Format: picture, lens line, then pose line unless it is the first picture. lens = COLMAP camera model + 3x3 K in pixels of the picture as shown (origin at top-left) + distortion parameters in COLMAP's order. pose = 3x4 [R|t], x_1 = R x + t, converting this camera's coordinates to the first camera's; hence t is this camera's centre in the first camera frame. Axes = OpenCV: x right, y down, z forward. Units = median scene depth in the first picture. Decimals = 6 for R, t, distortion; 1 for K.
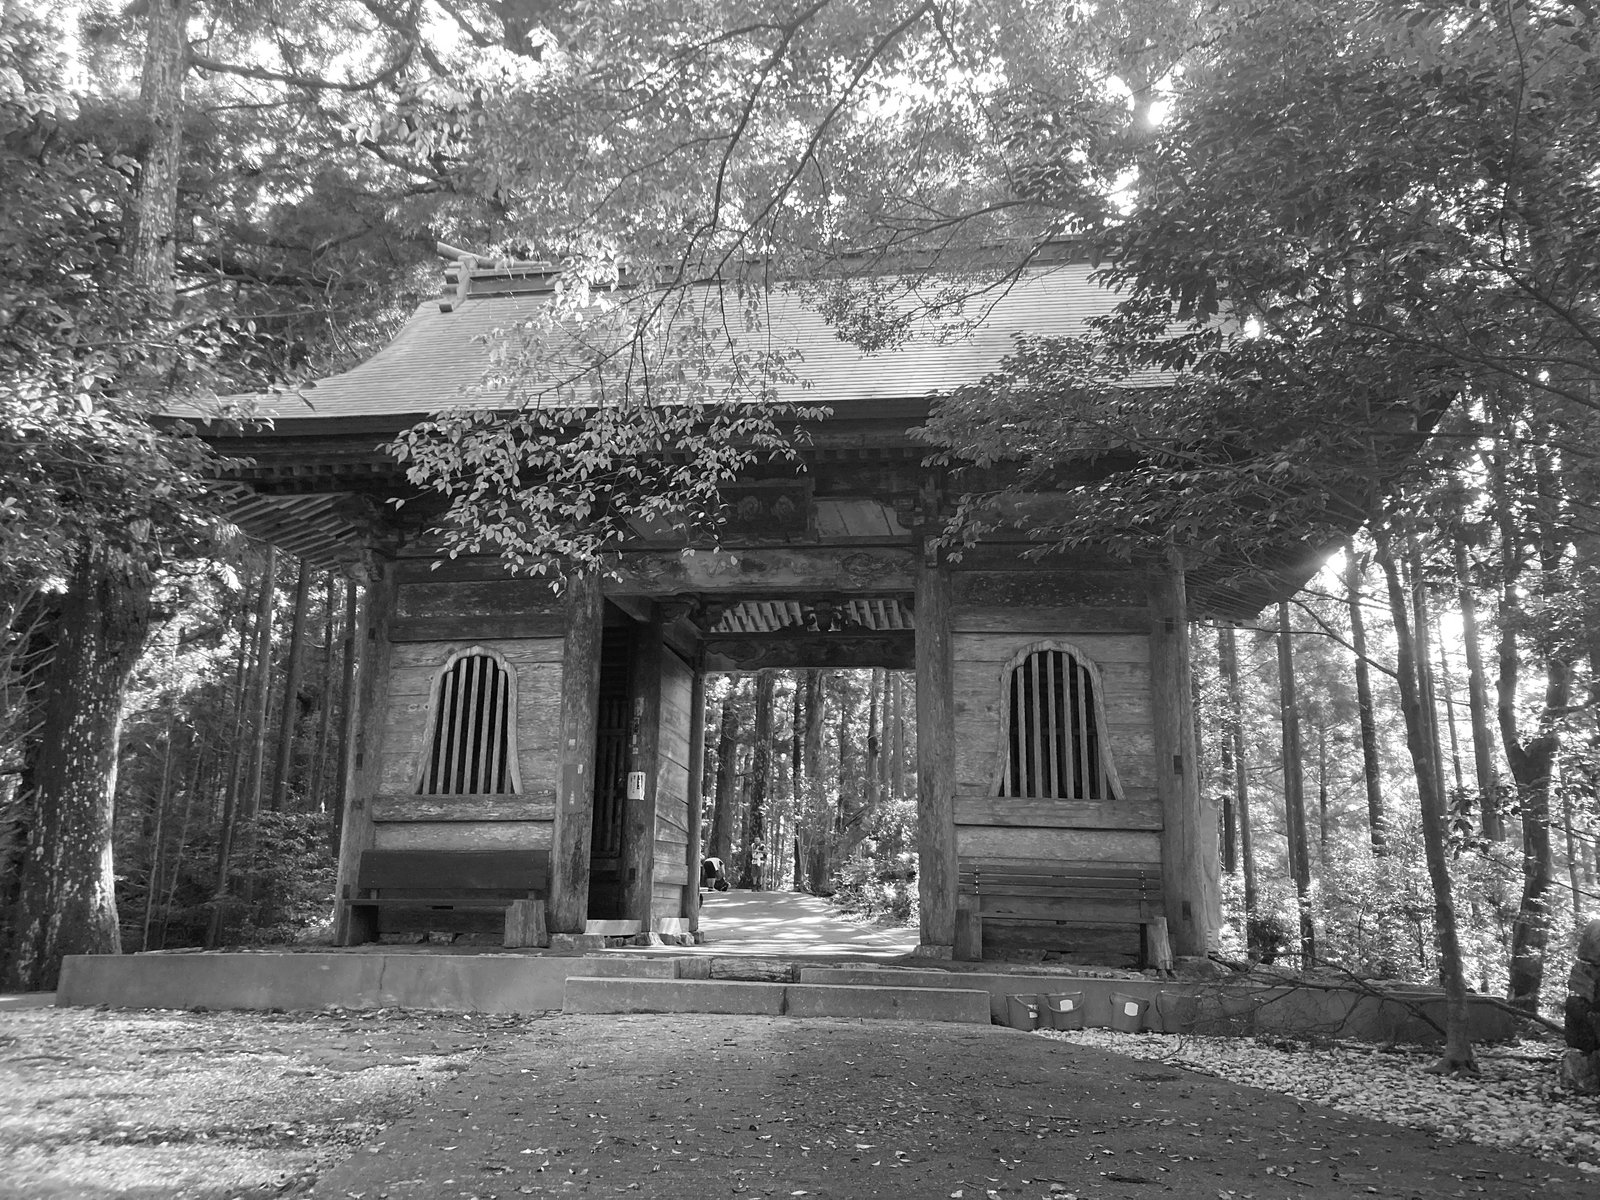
lens RADIAL K [[1305.3, 0, 797.6], [0, 1305.3, 601.6], [0, 0, 1]] dist [-0.006724, 0.014943]
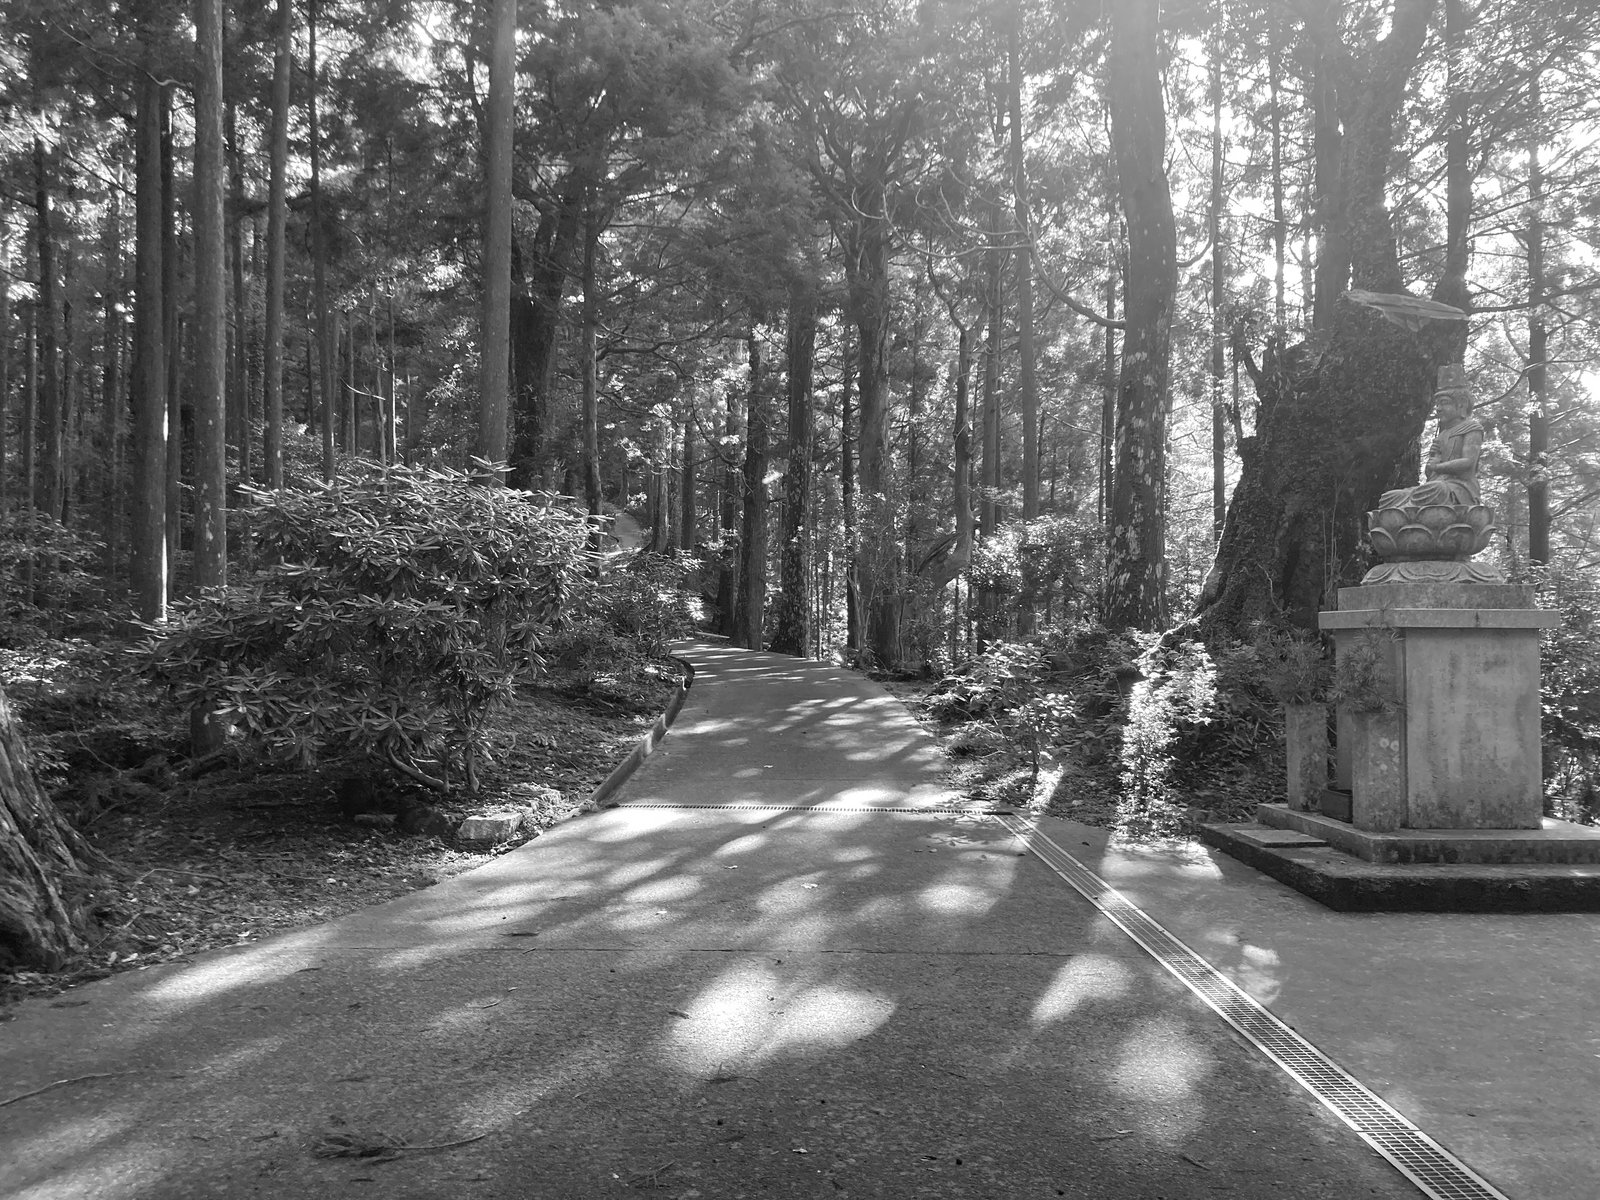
lens RADIAL K [[1305.3, 0, 798.1], [0, 1305.3, 596.3], [0, 0, 1]] dist [-0.006724, 0.014943]
pose [[0.999056, -0.021370, -0.037825, -0.010428], [0.028422, 0.979981, 0.197054, 0.208952], [0.032857, -0.197943, 0.979663, 1.288685]]
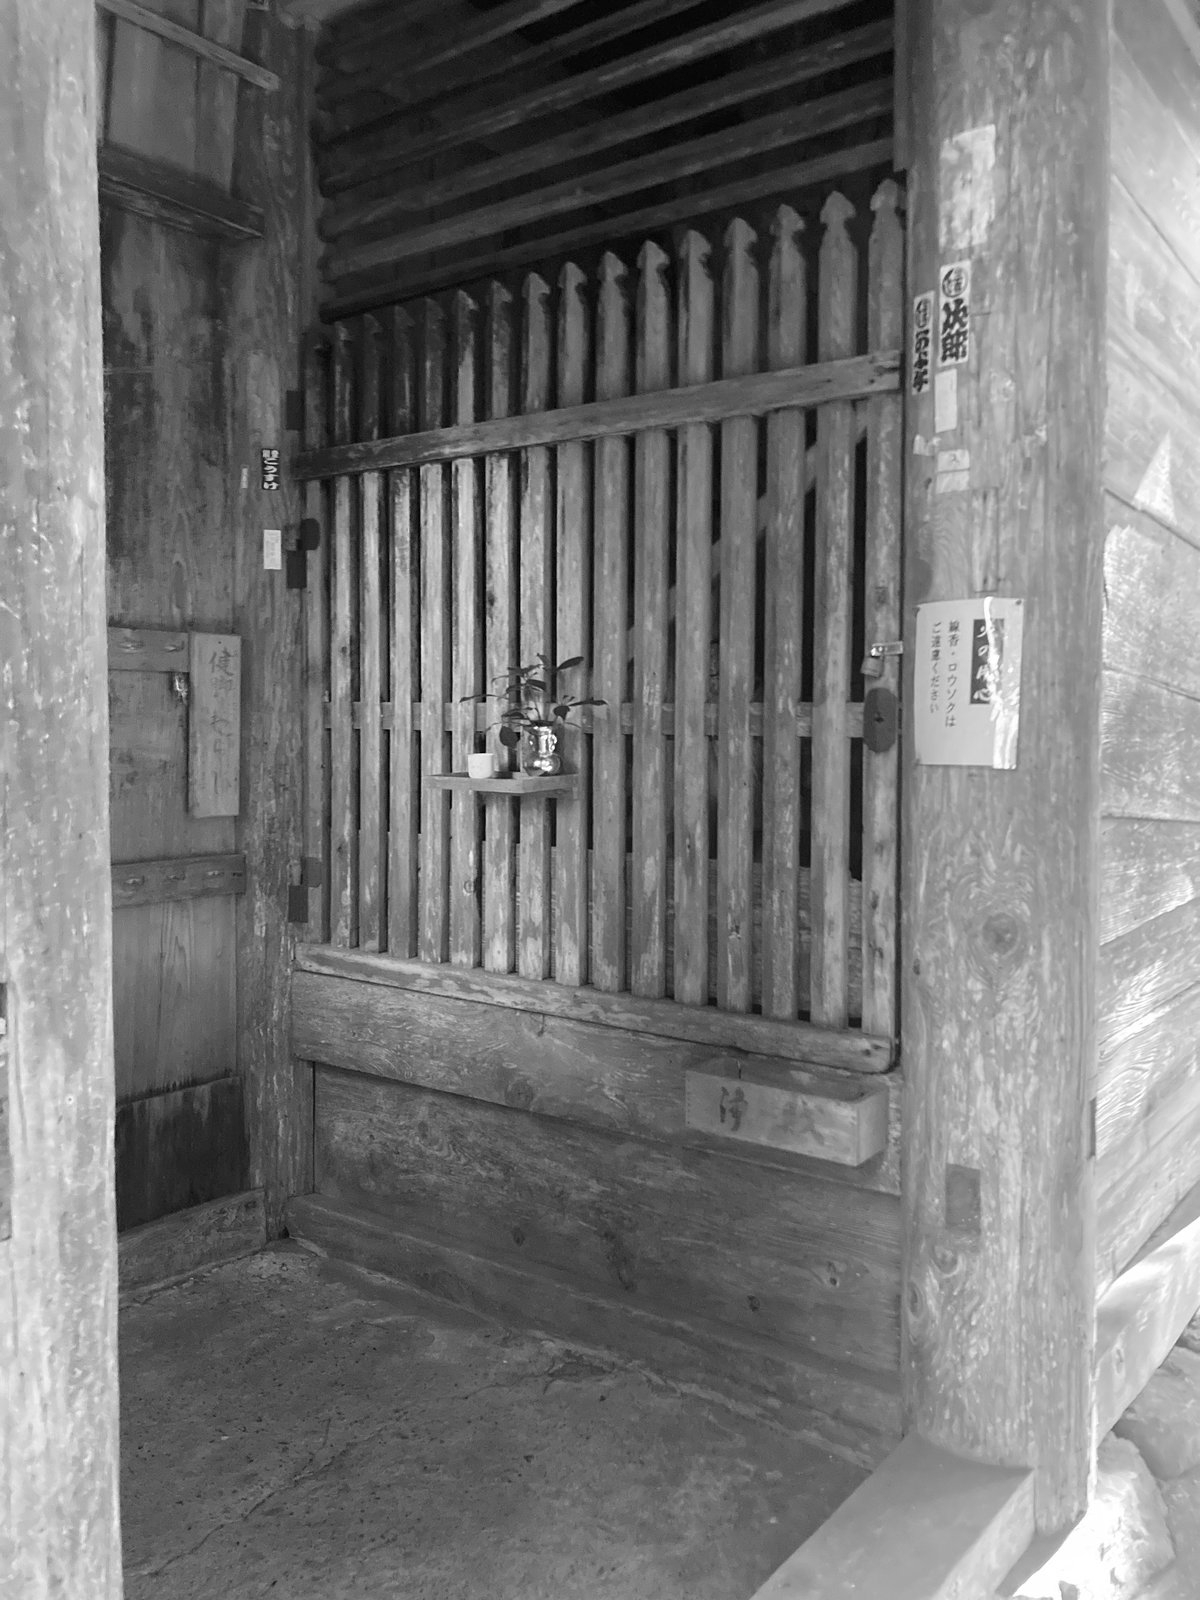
lens RADIAL K [[1305.3, 0, 608.3], [0, 1305.3, 794.5], [0, 0, 1]] dist [-0.006724, 0.014943]
pose [[0.891406, 0.006153, -0.453165, -0.100614], [0.118732, 0.961813, 0.246613, 0.123194], [0.437377, -0.273637, 0.856635, 0.944962]]
